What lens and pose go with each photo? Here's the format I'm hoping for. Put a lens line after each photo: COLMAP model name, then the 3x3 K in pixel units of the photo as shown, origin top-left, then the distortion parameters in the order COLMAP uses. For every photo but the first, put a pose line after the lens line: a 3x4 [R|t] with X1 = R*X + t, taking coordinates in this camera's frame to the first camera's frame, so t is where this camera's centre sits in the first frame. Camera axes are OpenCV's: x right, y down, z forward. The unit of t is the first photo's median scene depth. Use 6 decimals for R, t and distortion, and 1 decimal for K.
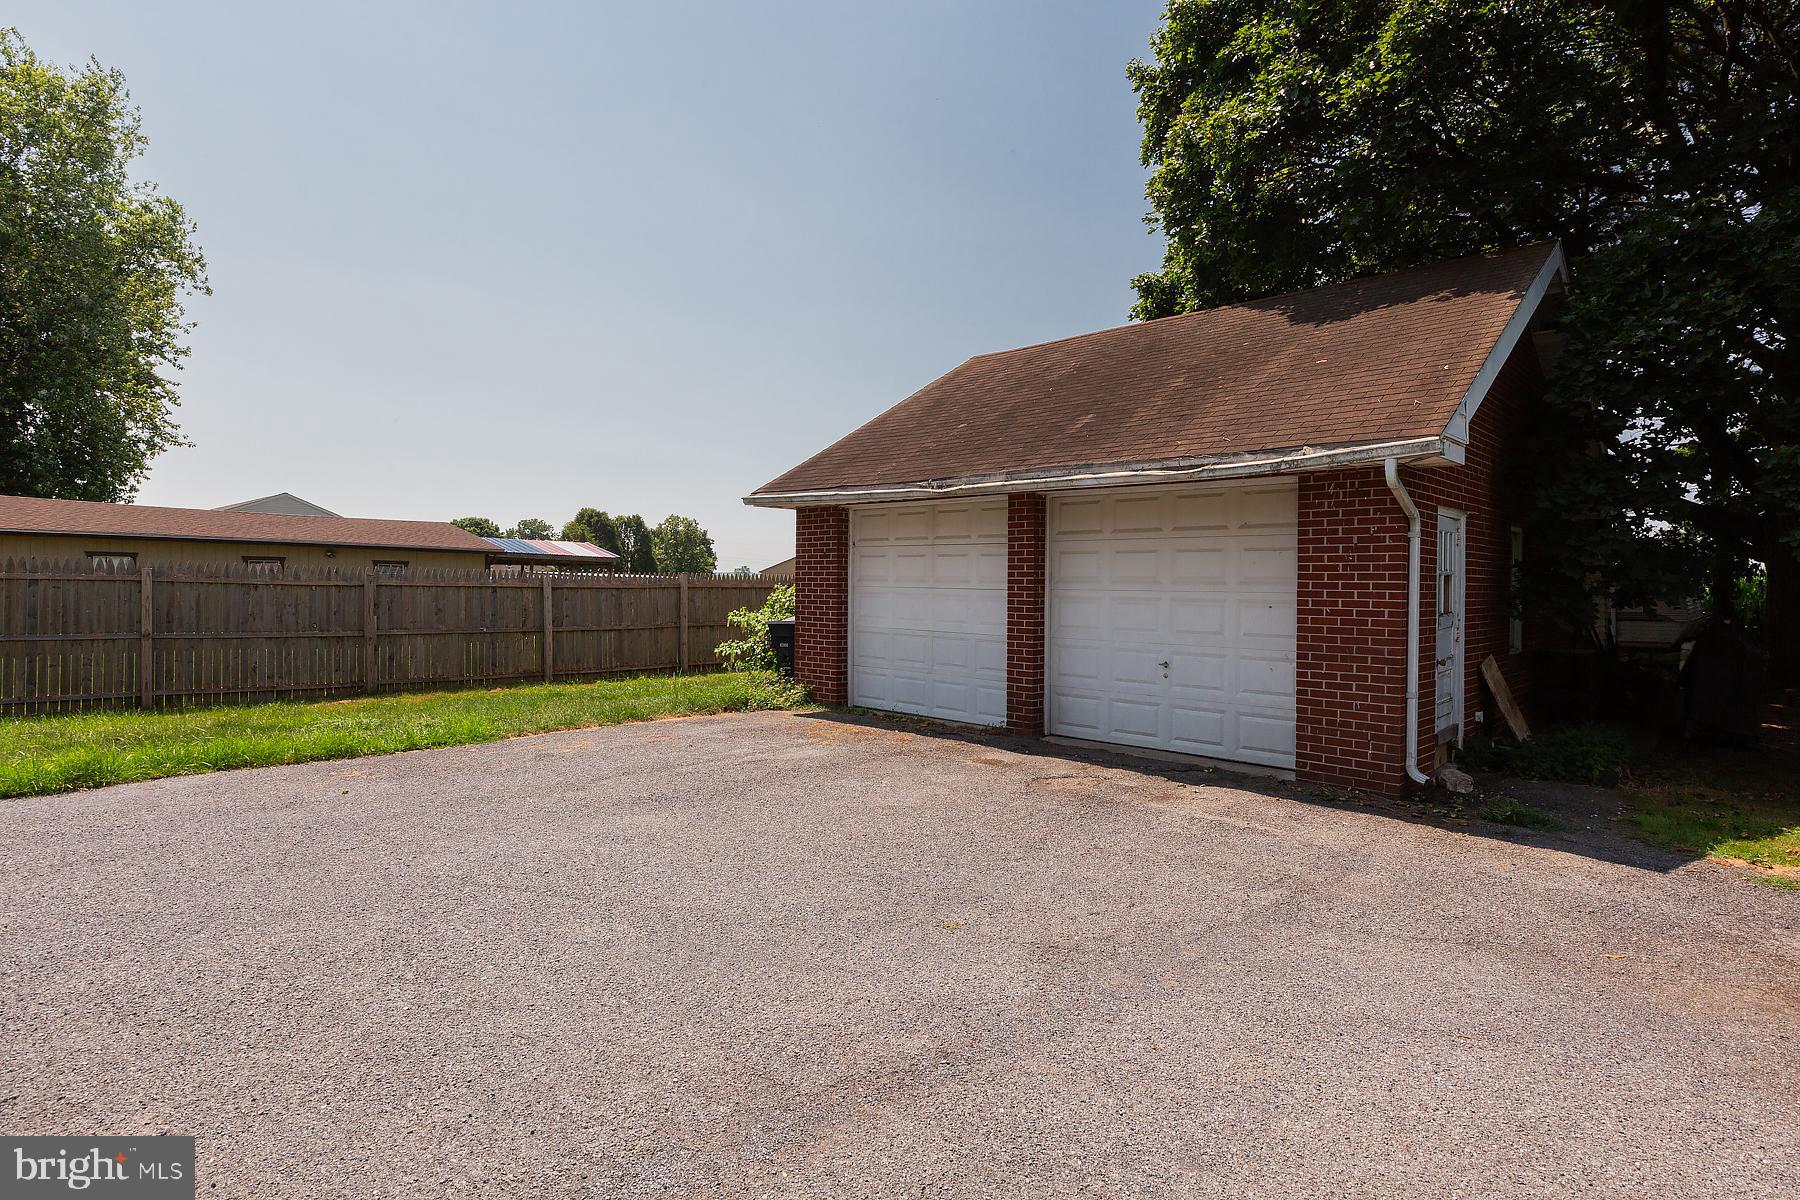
lens RADIAL K [[928.5, 0, 903.0], [0, 928.5, 609.0], [0, 0, 1]] dist [-0.023801, -0.001586]
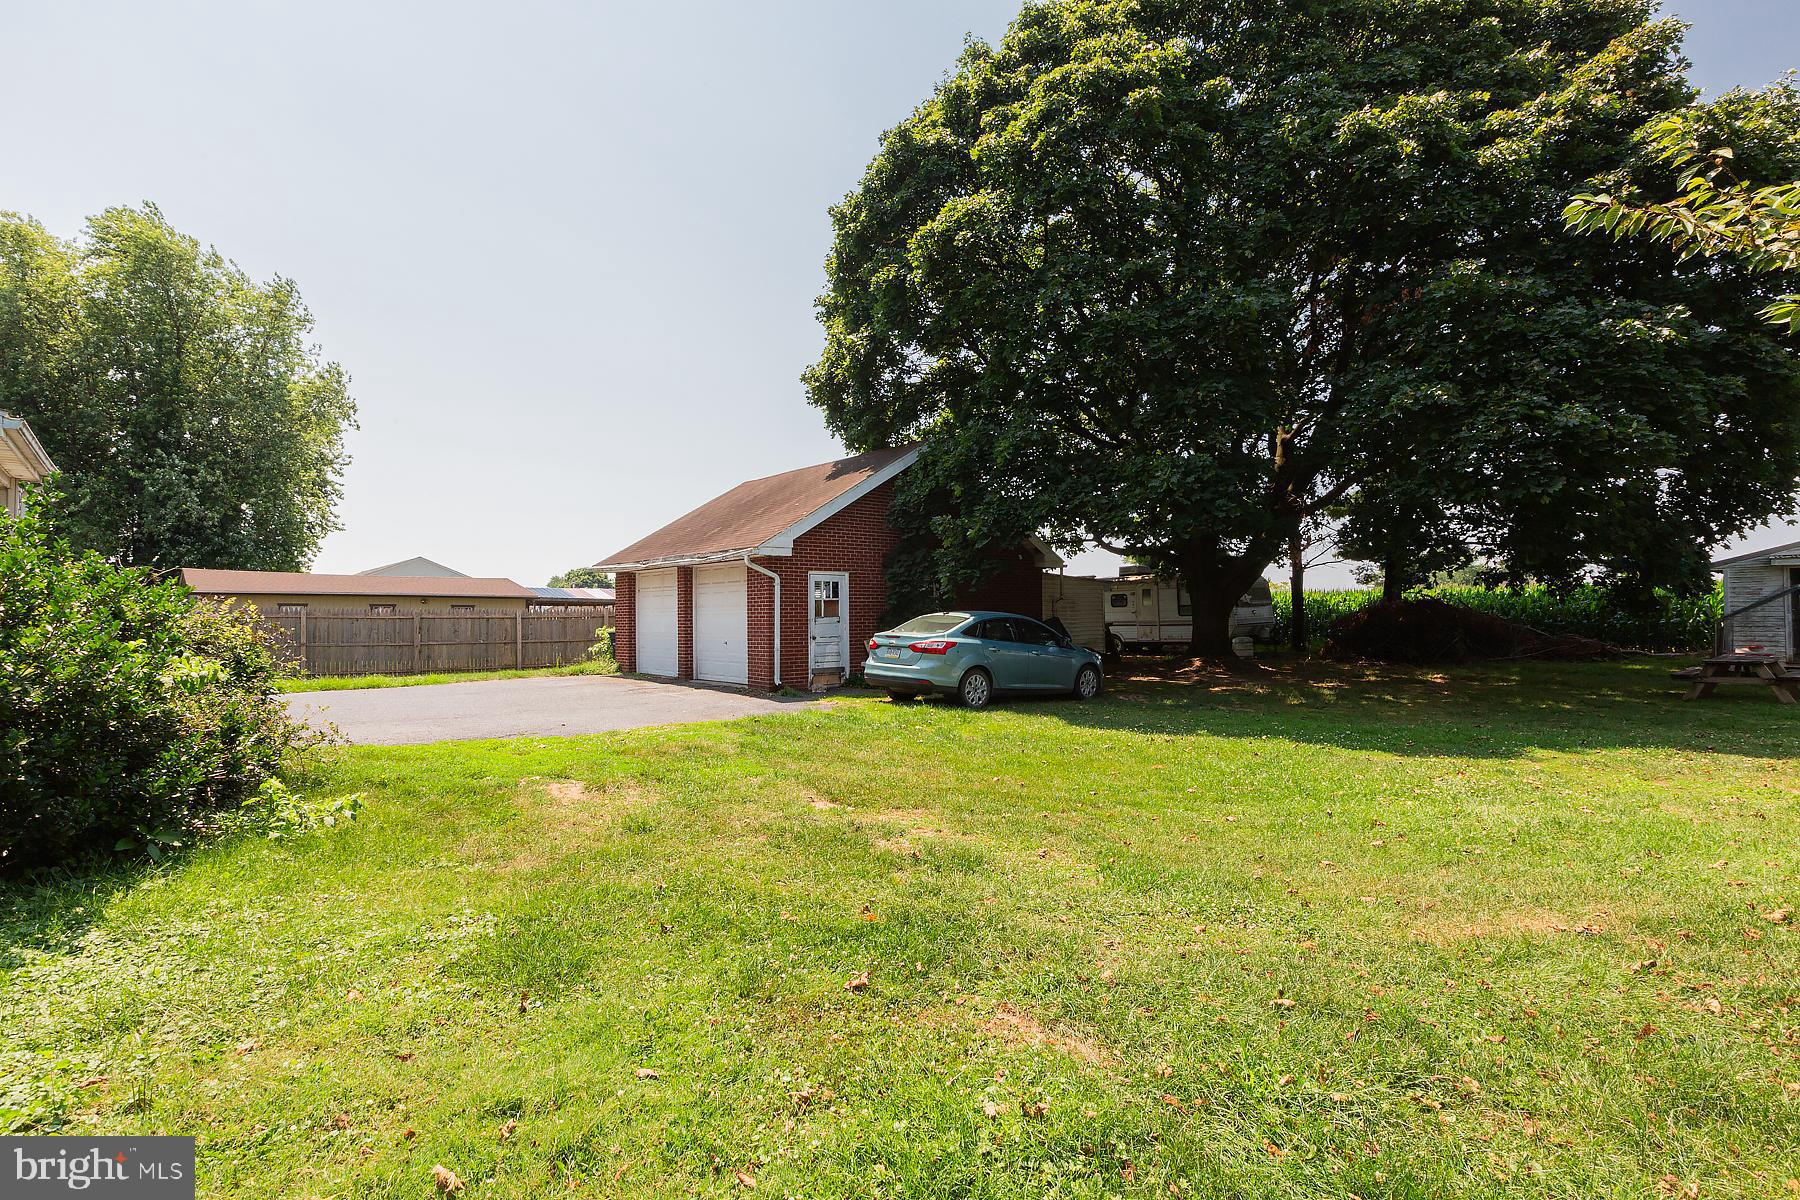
lens RADIAL K [[884.6, 0, 903.2], [0, 884.6, 600.7], [0, 0, 1]] dist [0.005647, 0.000137]
pose [[0.992458, -0.023549, -0.120304, 0.586316], [0.017803, 0.998659, -0.048619, 0.041504], [0.121288, 0.046110, 0.991546, -0.636125]]
